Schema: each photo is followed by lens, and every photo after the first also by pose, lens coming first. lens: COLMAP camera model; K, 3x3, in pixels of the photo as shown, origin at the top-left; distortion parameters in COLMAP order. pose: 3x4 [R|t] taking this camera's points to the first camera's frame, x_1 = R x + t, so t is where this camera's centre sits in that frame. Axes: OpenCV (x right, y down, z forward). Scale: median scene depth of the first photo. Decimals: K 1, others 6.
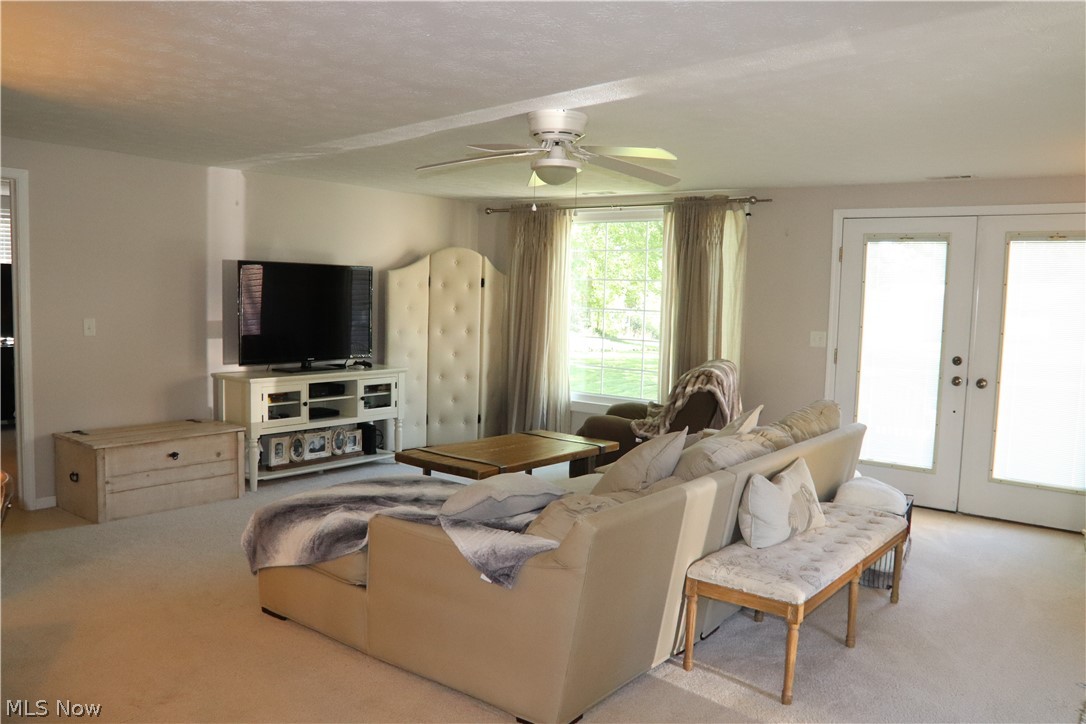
lens RADIAL K [[842.1, 0, 543.0], [0, 842.1, 362.0], [0, 0, 1]] dist [-0.131142, 0.125564]
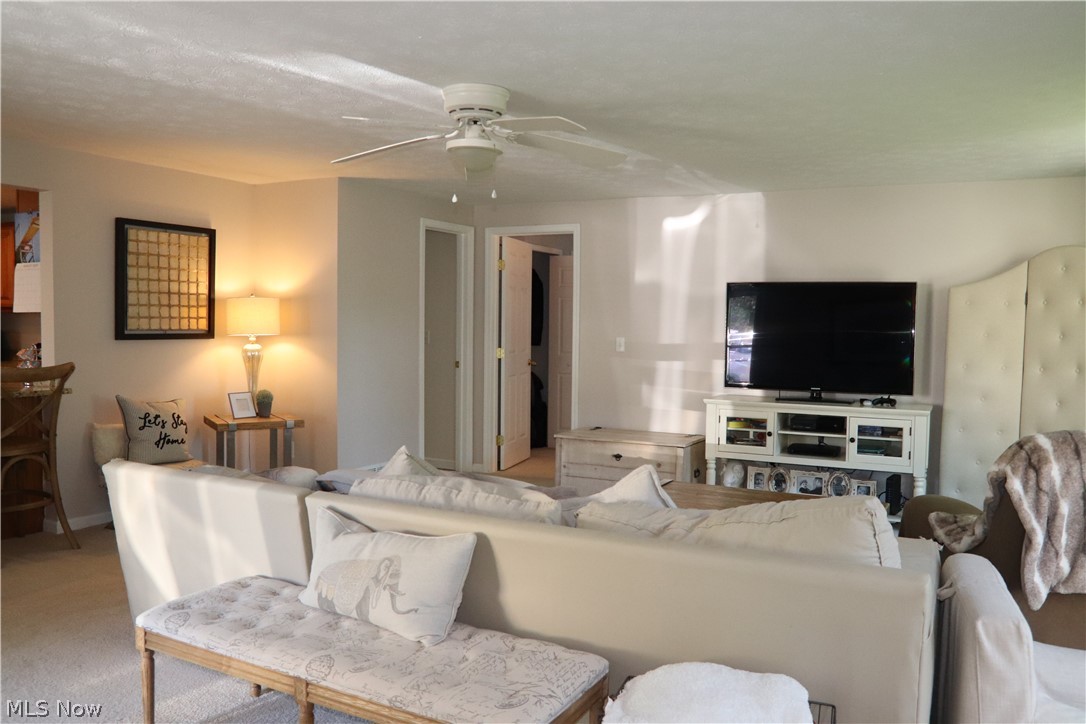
lens RADIAL K [[842.1, 0, 543.0], [0, 842.1, 362.0], [0, 0, 1]] dist [-0.131142, 0.125564]
pose [[0.184726, 0.019690, -0.982593, 0.549538], [-0.089878, 0.995948, 0.003061, -0.008662], [0.978672, 0.087748, 0.185747, 0.556732]]
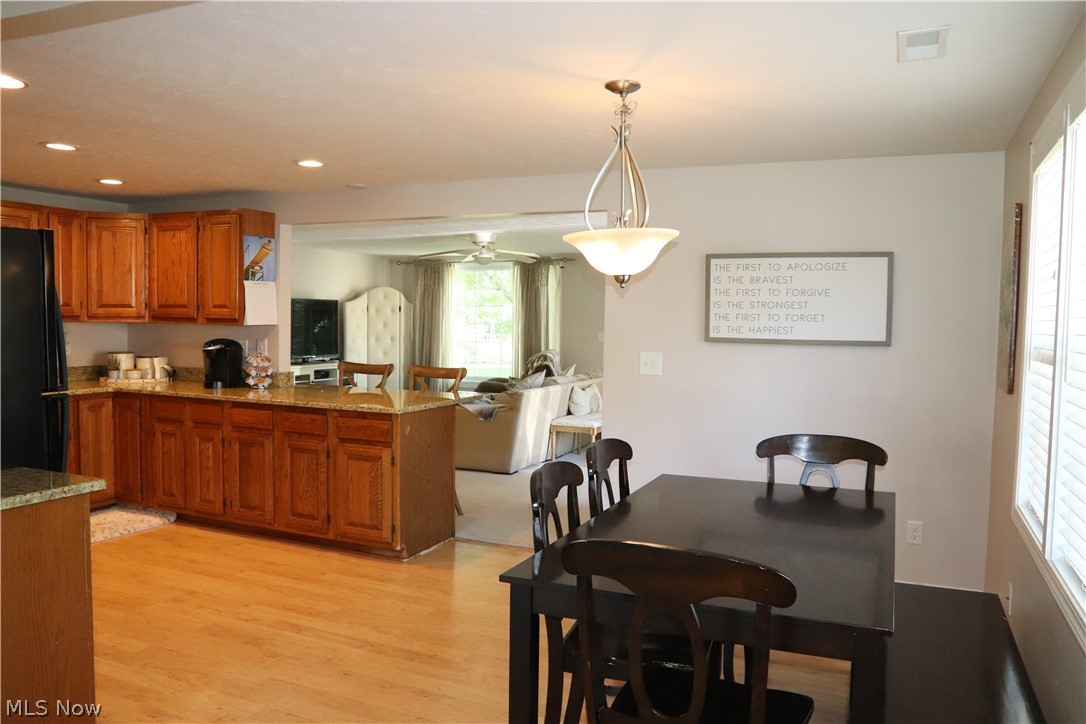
lens RADIAL K [[842.1, 0, 543.0], [0, 842.1, 362.0], [0, 0, 1]] dist [-0.131142, 0.125564]
pose [[0.972218, -0.030182, 0.232124, -0.214366], [0.036353, 0.999089, -0.022355, 0.061834], [-0.231238, 0.030172, 0.972429, -0.723865]]
